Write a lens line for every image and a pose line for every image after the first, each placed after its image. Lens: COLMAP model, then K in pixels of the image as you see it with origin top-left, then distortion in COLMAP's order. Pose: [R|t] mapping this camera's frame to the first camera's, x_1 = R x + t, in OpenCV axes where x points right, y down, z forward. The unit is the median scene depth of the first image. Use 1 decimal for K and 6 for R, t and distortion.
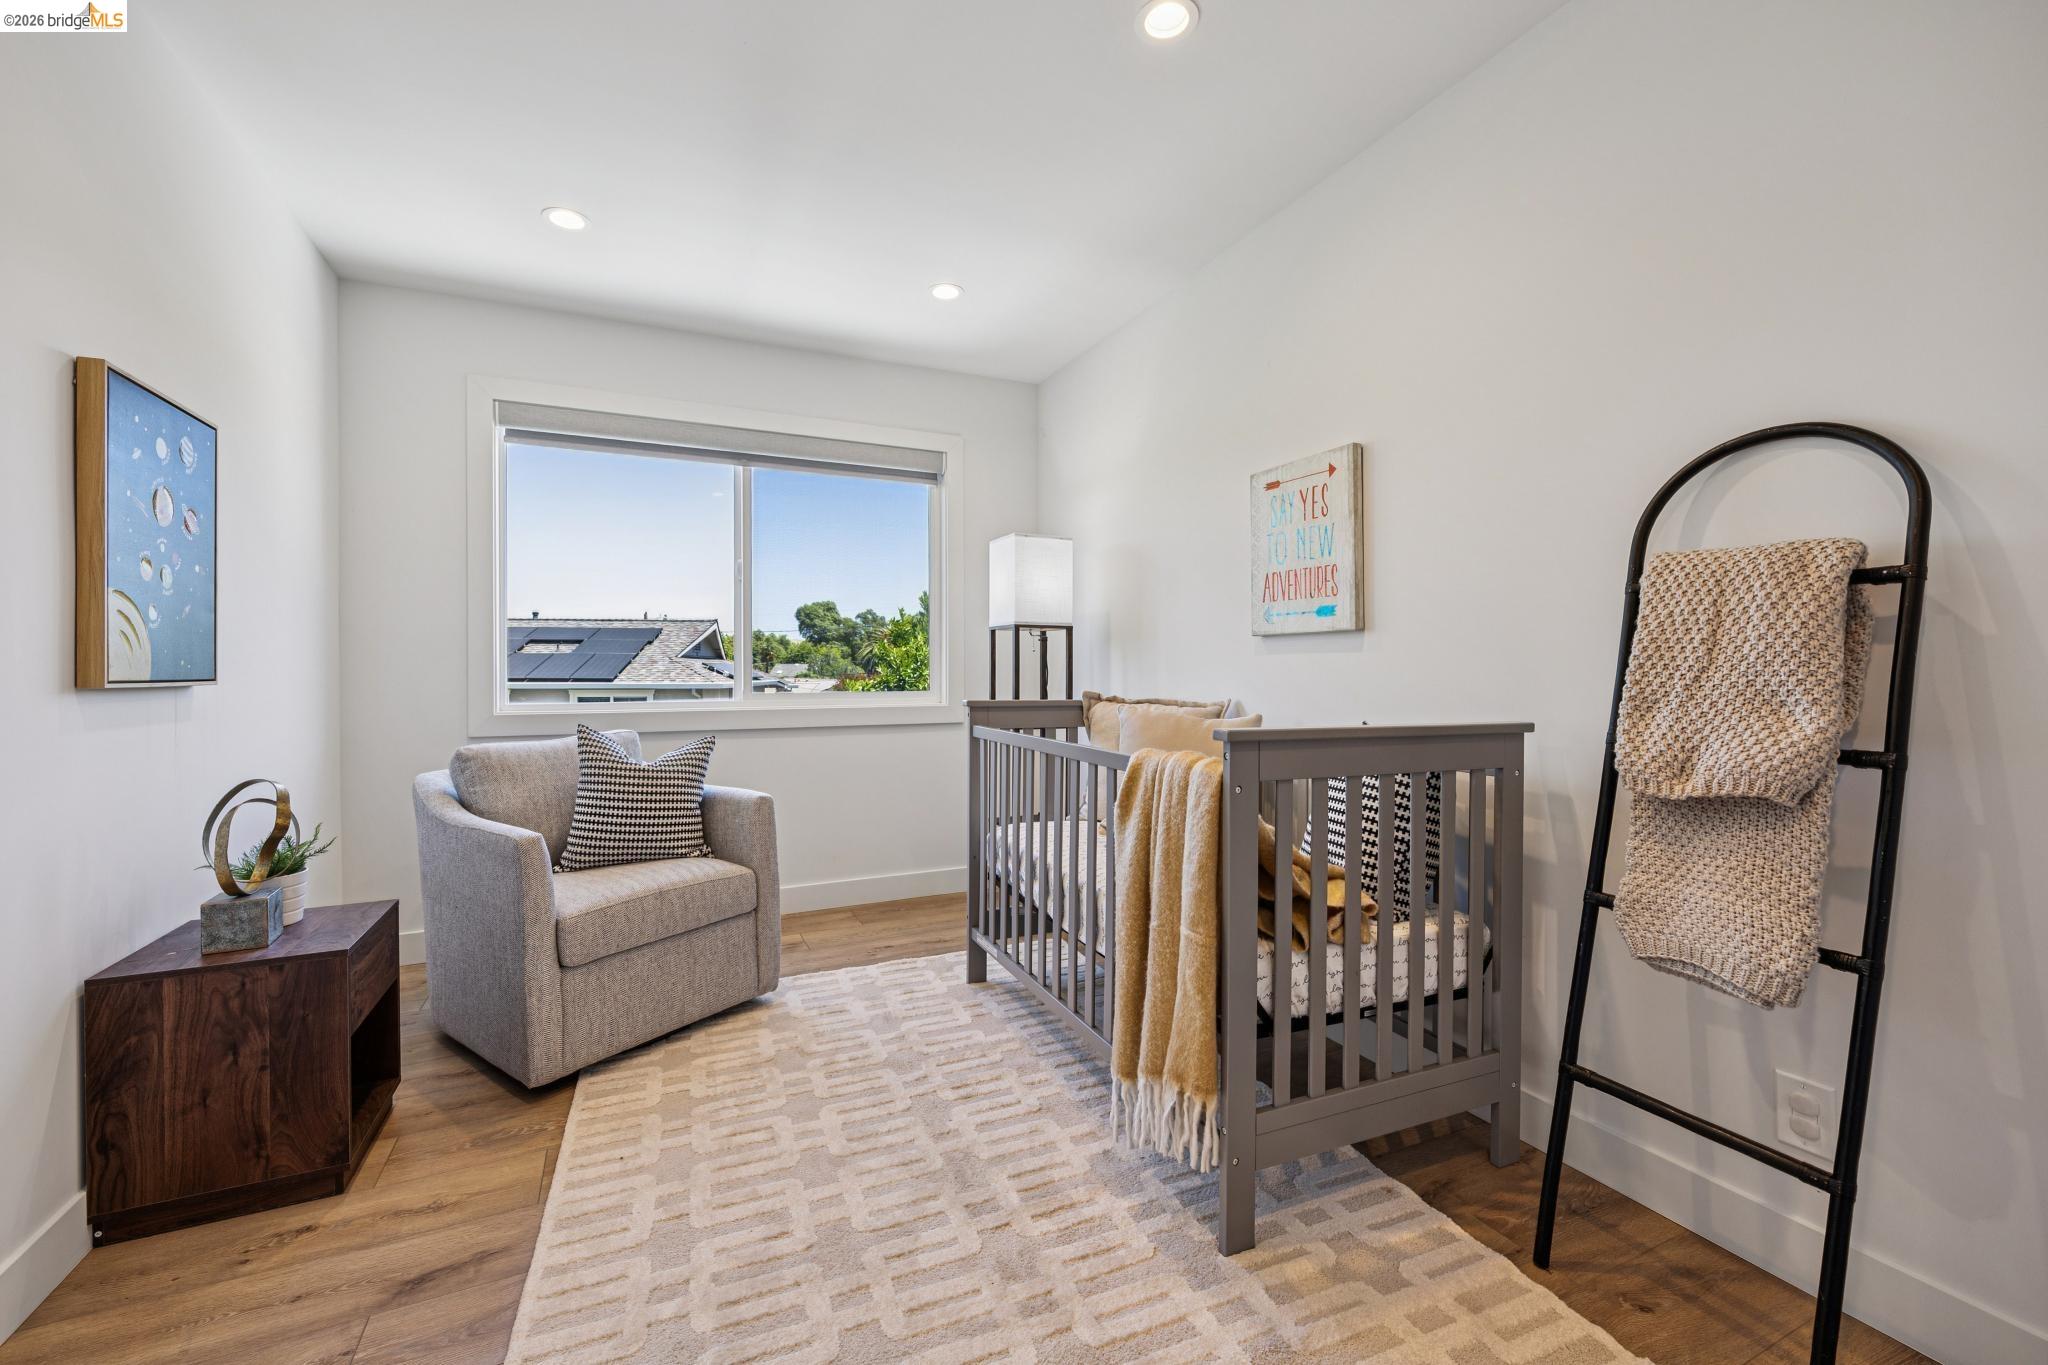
lens RADIAL K [[816.4, 0, 1025.6], [0, 816.4, 661.1], [0, 0, 1]] dist [-0.000247, 0.000098]
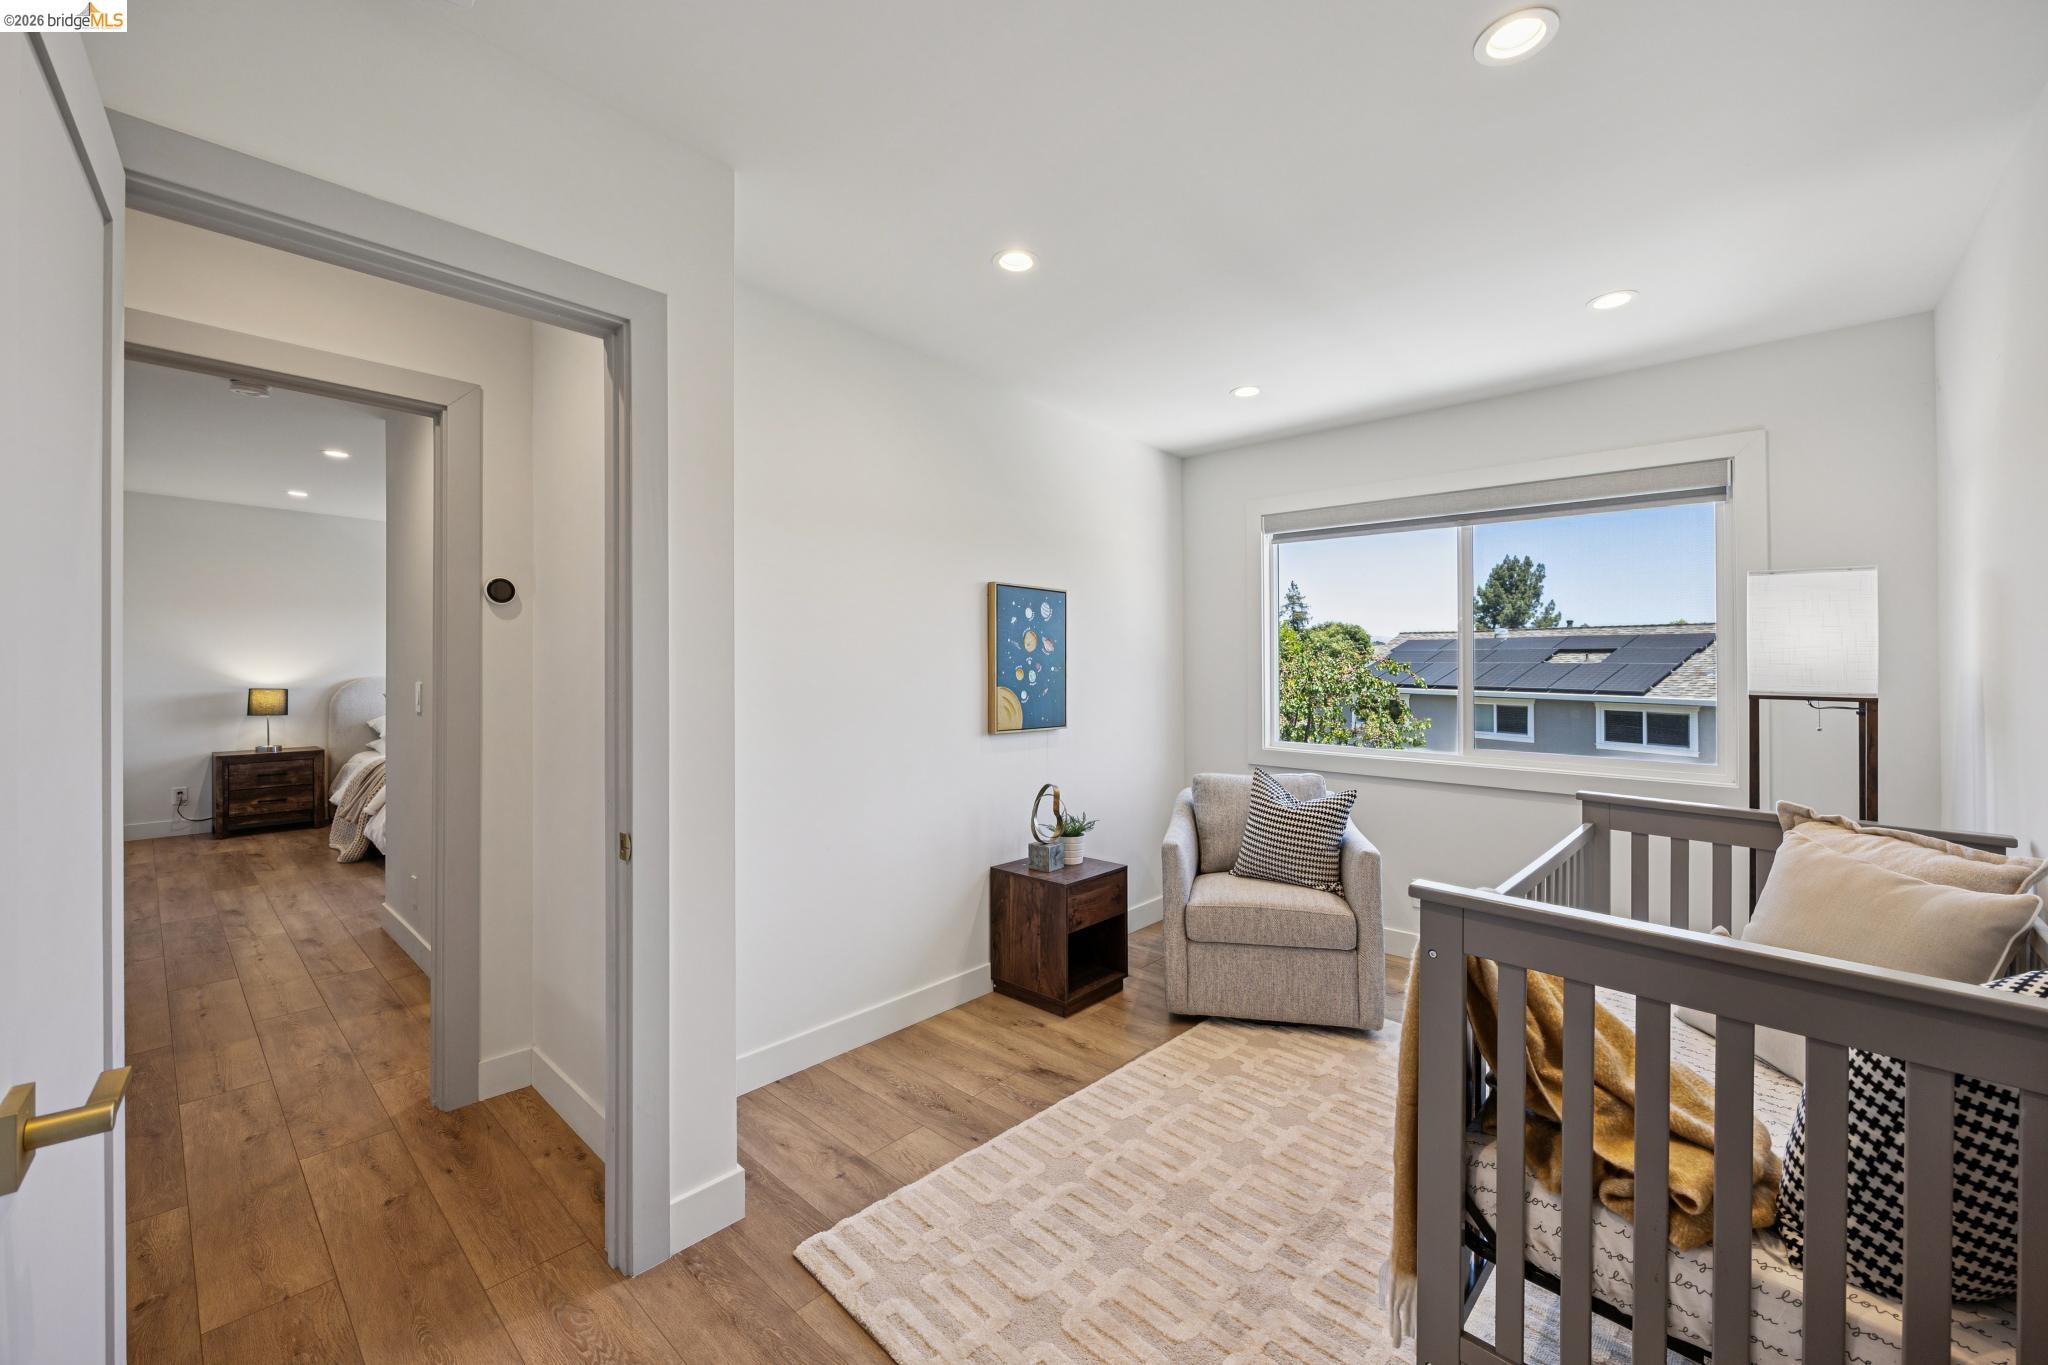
lens RADIAL K [[816.4, 0, 1025.6], [0, 816.4, 661.1], [0, 0, 1]] dist [-0.000247, 0.000098]
pose [[0.386726, 0.001065, -0.922194, 0.731266], [-0.002322, 0.999997, 0.000181, -0.130693], [0.922192, 0.002071, 0.386728, 0.191861]]
